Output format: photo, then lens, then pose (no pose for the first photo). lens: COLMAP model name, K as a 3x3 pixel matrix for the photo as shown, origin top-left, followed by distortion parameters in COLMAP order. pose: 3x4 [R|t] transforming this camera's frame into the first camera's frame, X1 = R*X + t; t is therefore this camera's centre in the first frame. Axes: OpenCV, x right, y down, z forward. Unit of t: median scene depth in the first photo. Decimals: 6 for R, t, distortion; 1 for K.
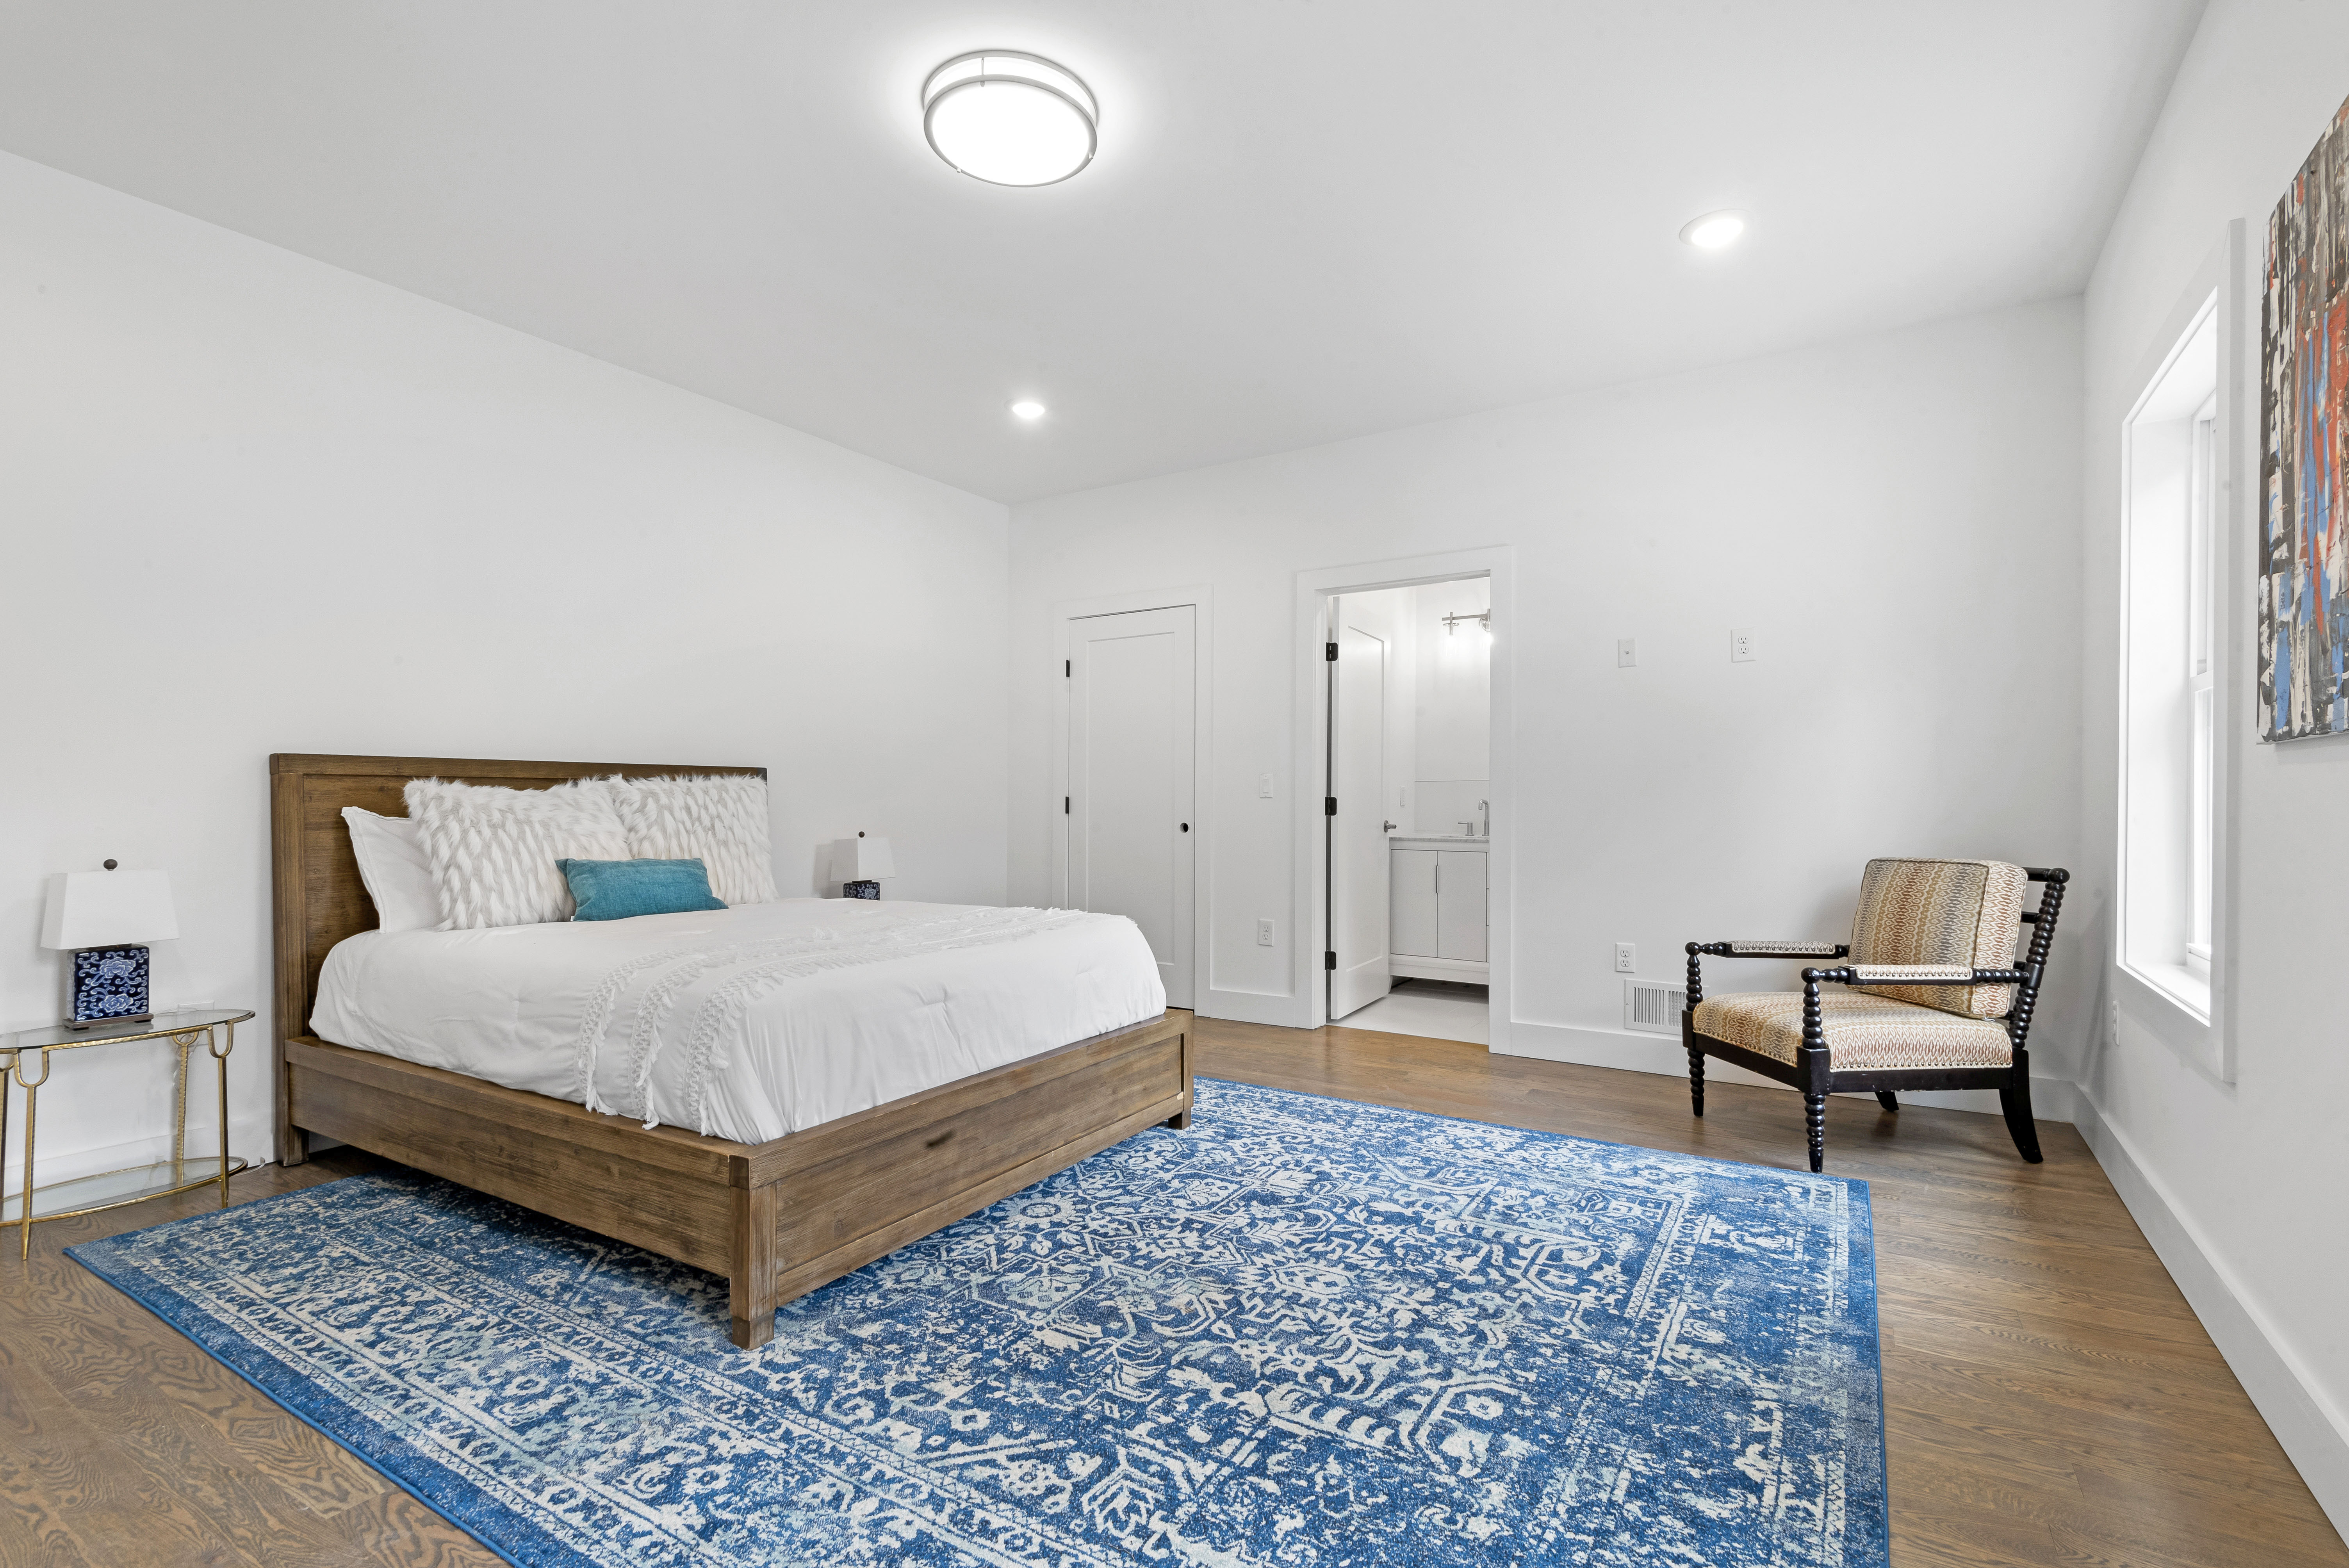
lens RADIAL K [[1074.3, 0, 1186.1], [0, 1074.3, 811.2], [0, 0, 1]] dist [0.025620, -0.015453]
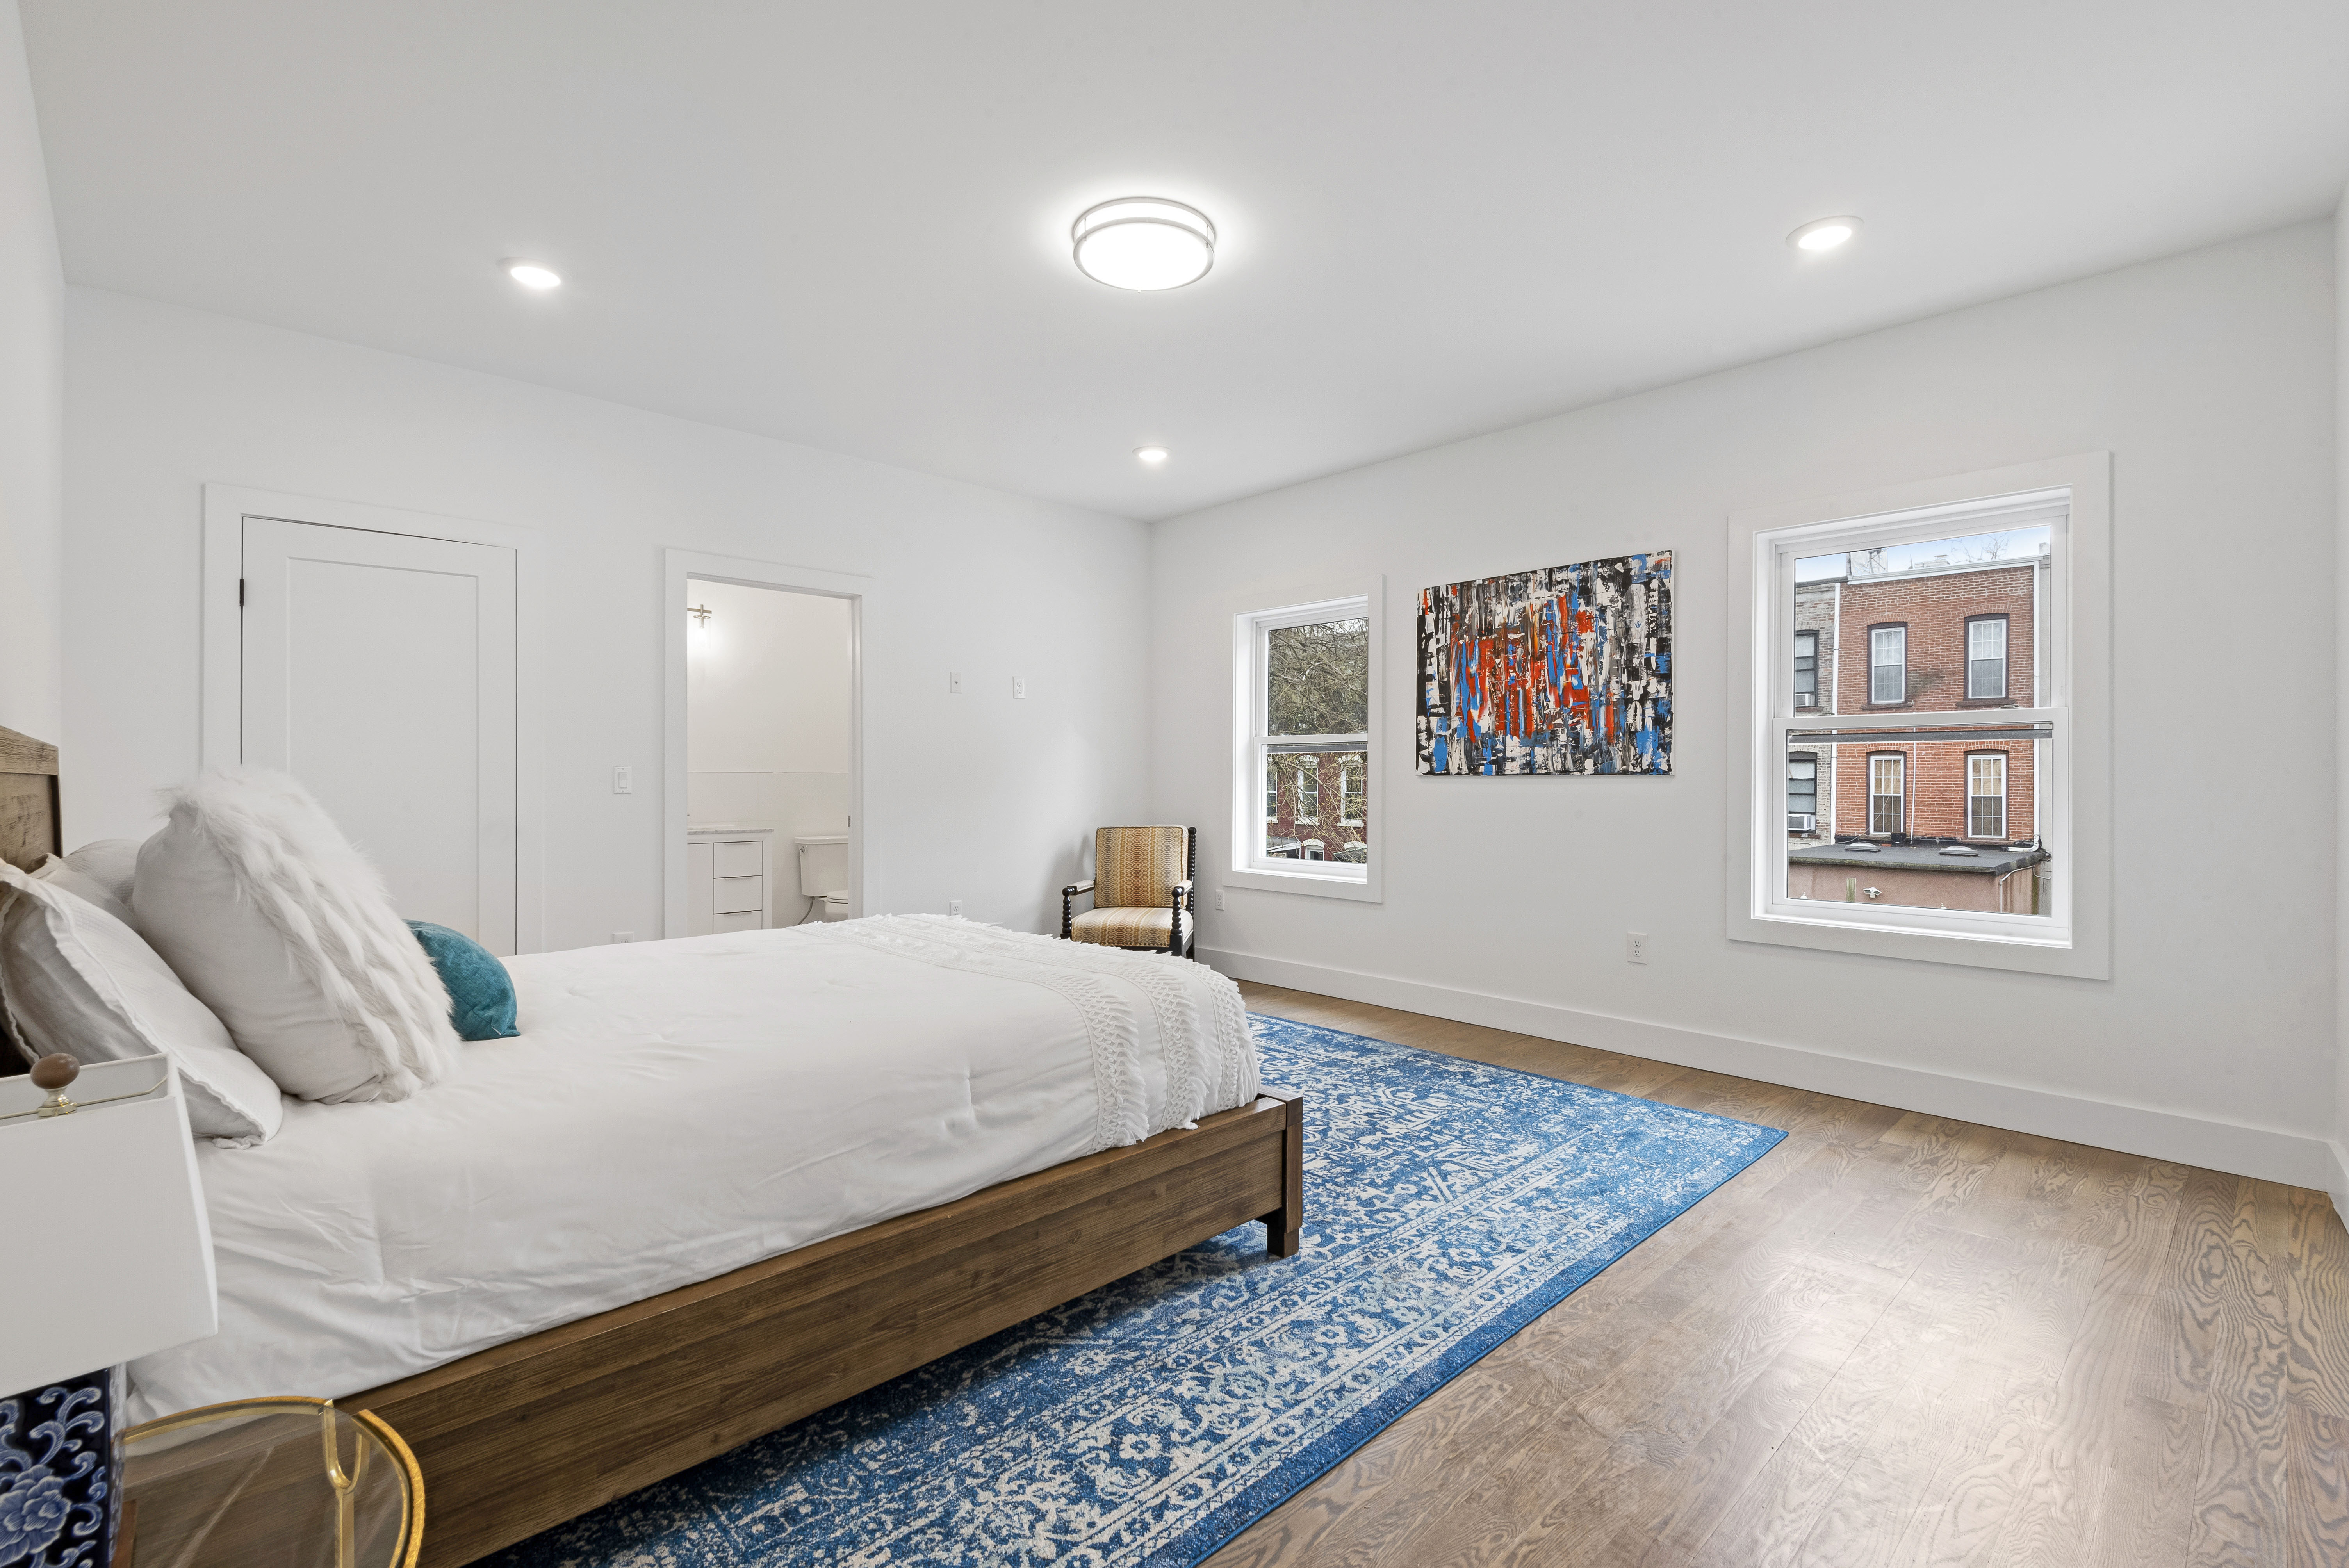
lens RADIAL K [[1074.3, 0, 1186.1], [0, 1074.3, 811.2], [0, 0, 1]] dist [0.025620, -0.015453]
pose [[0.231896, -0.024482, 0.972432, -1.756828], [0.002554, 0.999695, 0.024560, -0.040377], [-0.972737, -0.003212, 0.231888, 0.909997]]
